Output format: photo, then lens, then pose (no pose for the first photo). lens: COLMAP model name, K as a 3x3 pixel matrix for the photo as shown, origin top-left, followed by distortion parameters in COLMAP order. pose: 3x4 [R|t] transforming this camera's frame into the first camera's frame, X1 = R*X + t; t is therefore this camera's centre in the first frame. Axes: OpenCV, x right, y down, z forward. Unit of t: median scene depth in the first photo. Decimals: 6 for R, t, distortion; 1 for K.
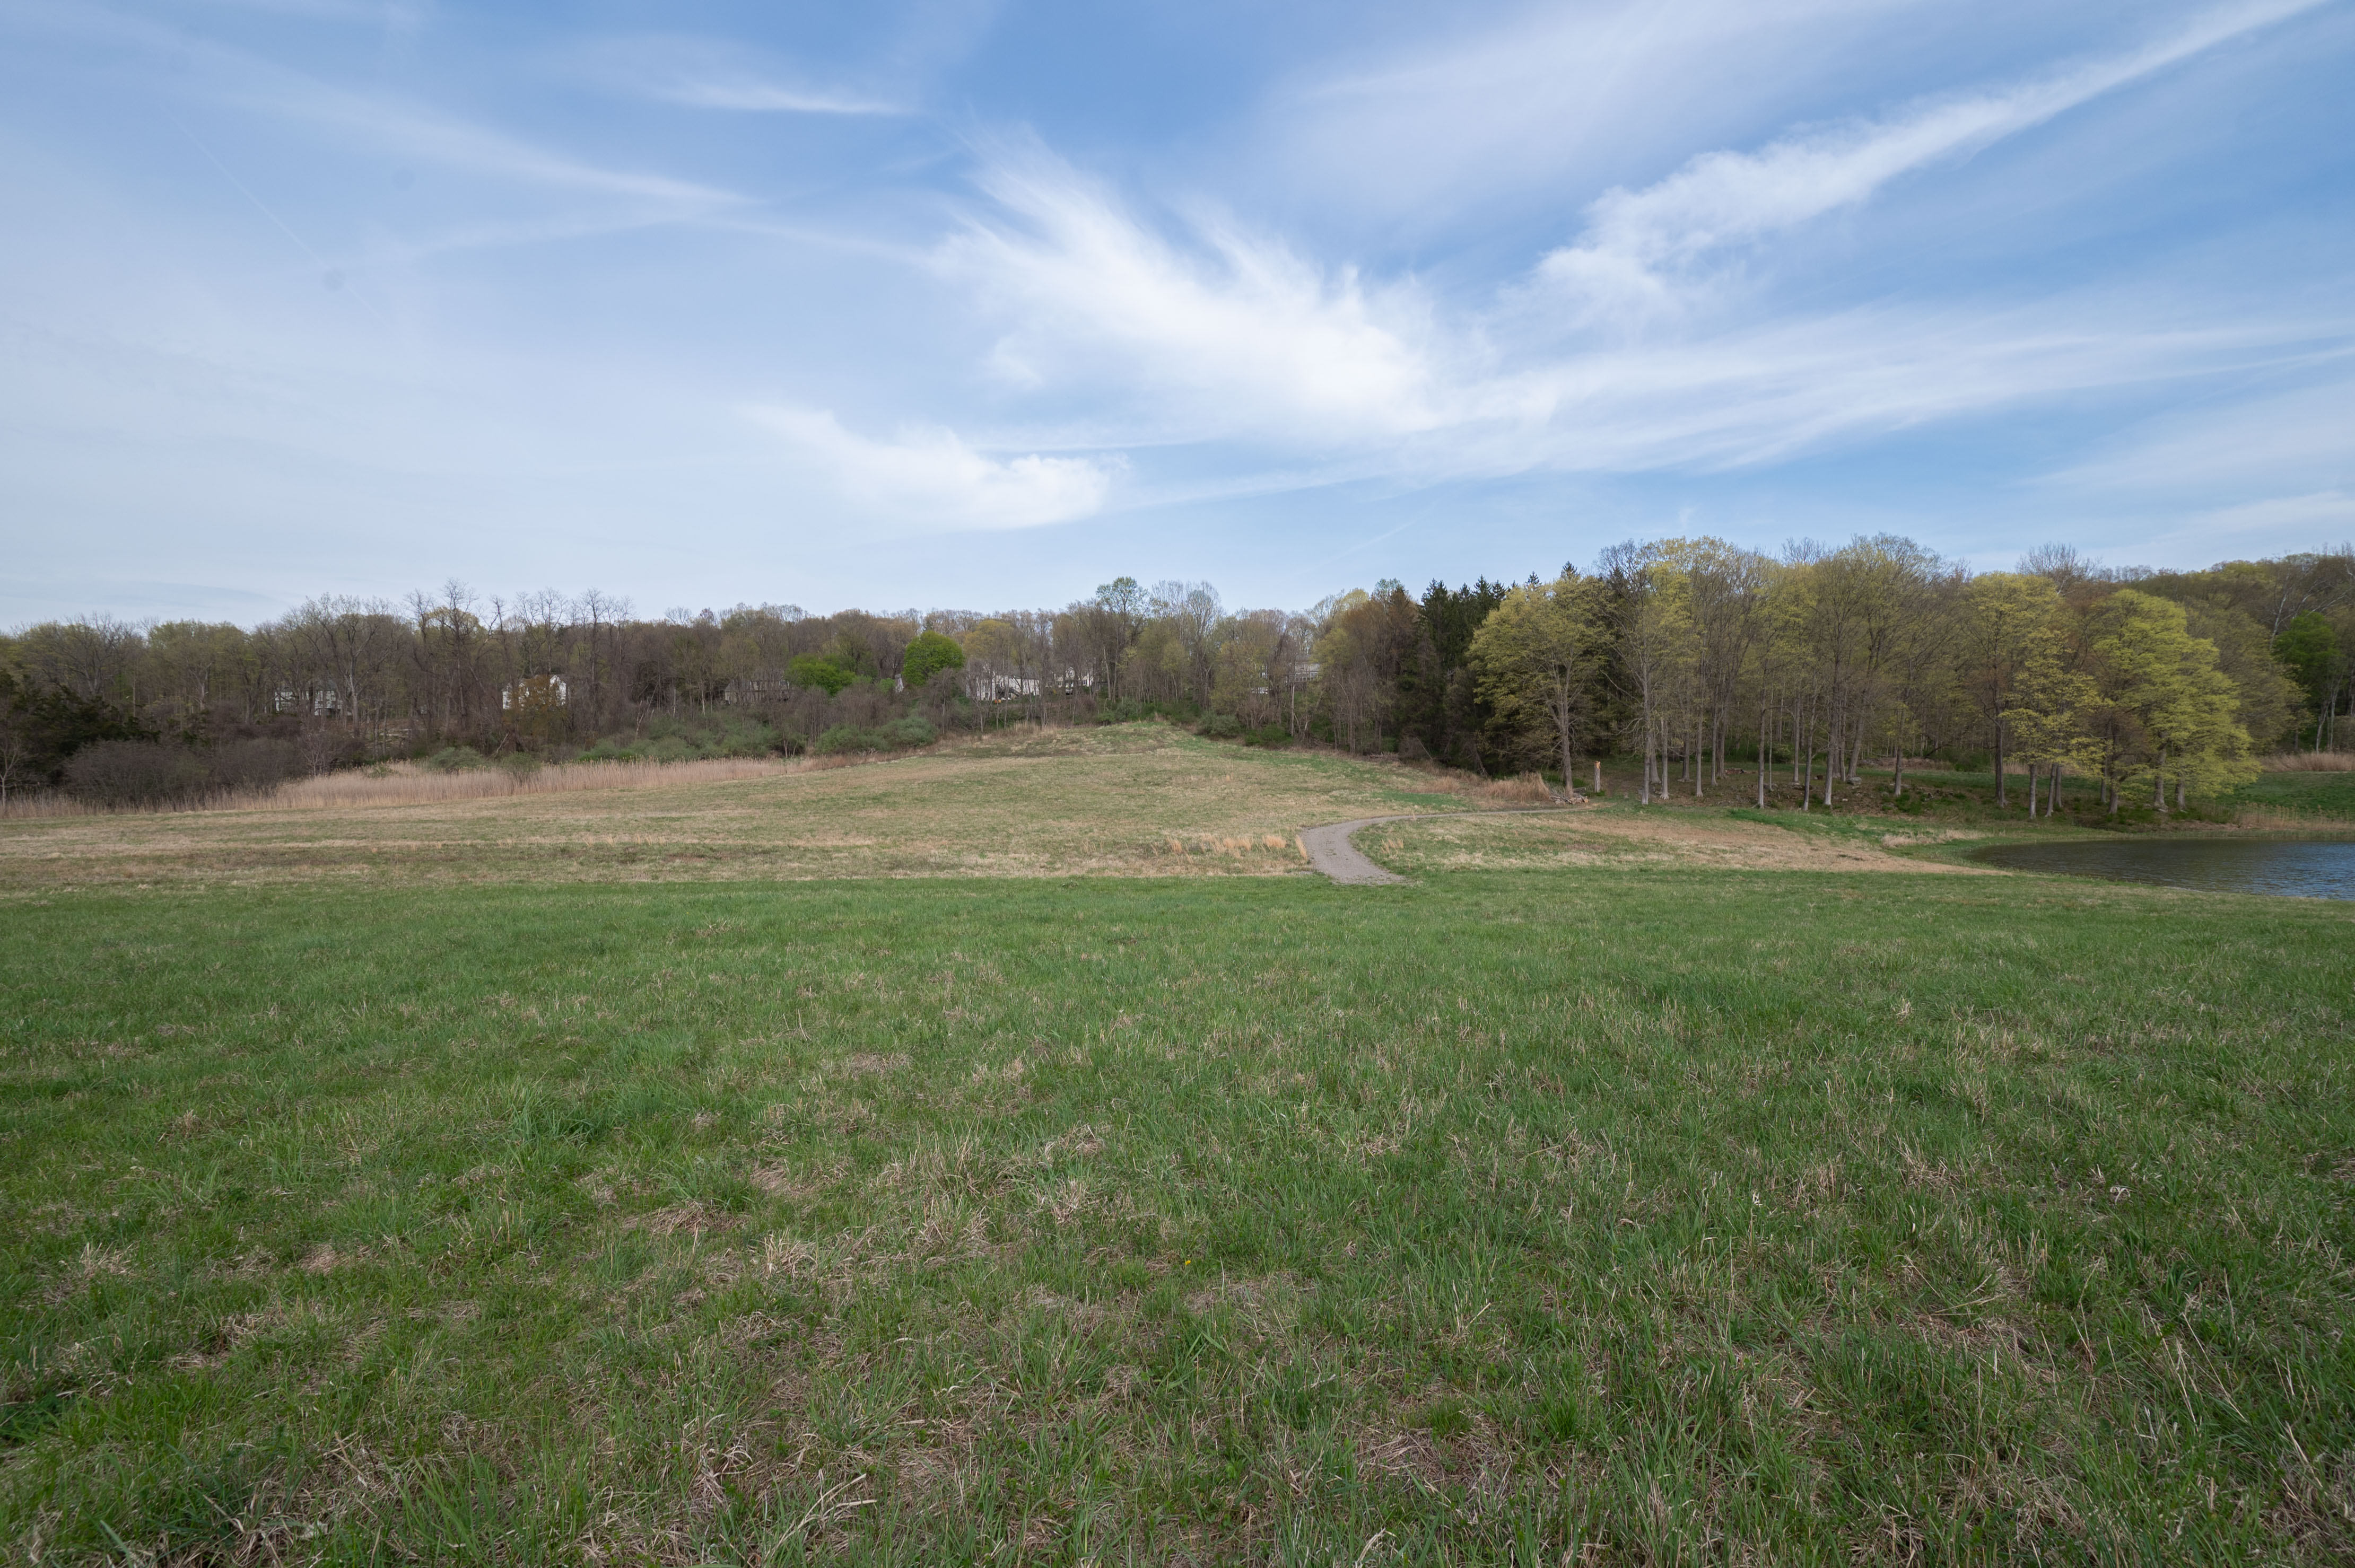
lens RADIAL K [[1013.8, 0, 1178.1], [0, 1013.8, 799.4], [0, 0, 1]] dist [0.002851, 0.000247]
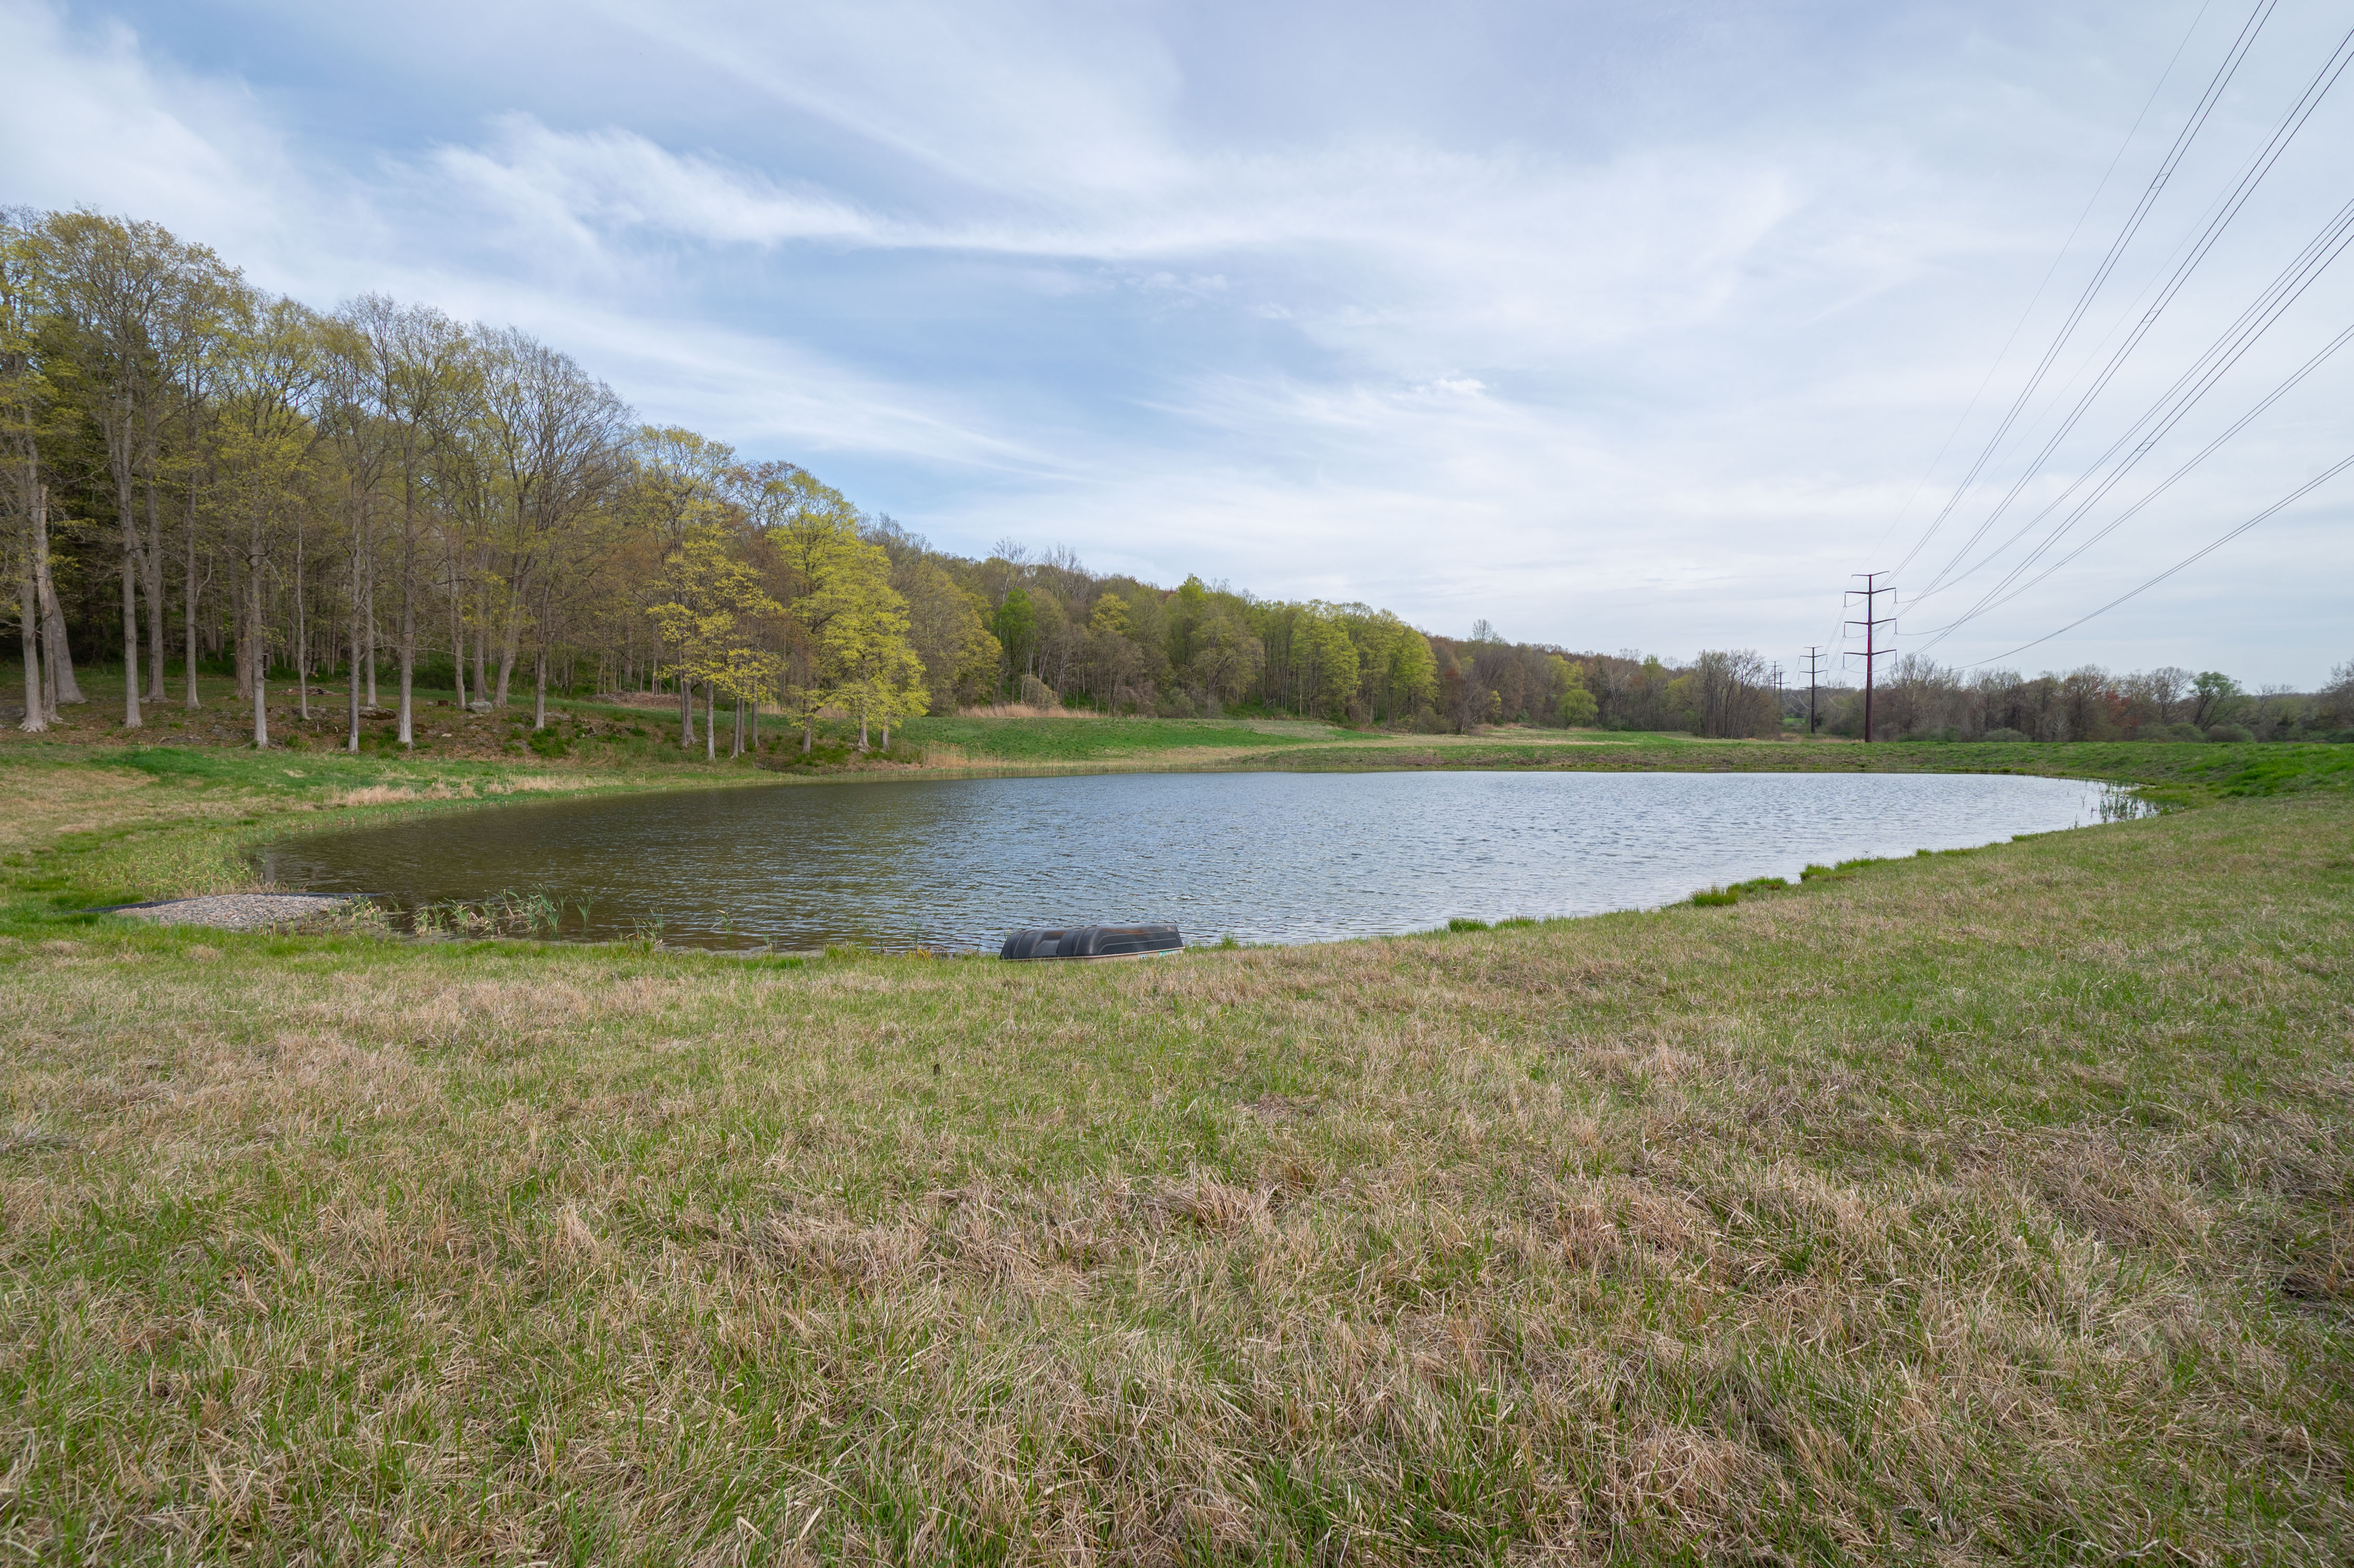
lens RADIAL K [[934.6, 0, 1176.7], [0, 934.6, 775.2], [0, 0, 1]] dist [0.000110, 0.000007]
pose [[0.545553, -0.026230, 0.837666, 0.457978], [0.006869, 0.999616, 0.026828, 0.014118], [-0.838048, -0.008882, 0.545524, 0.339605]]
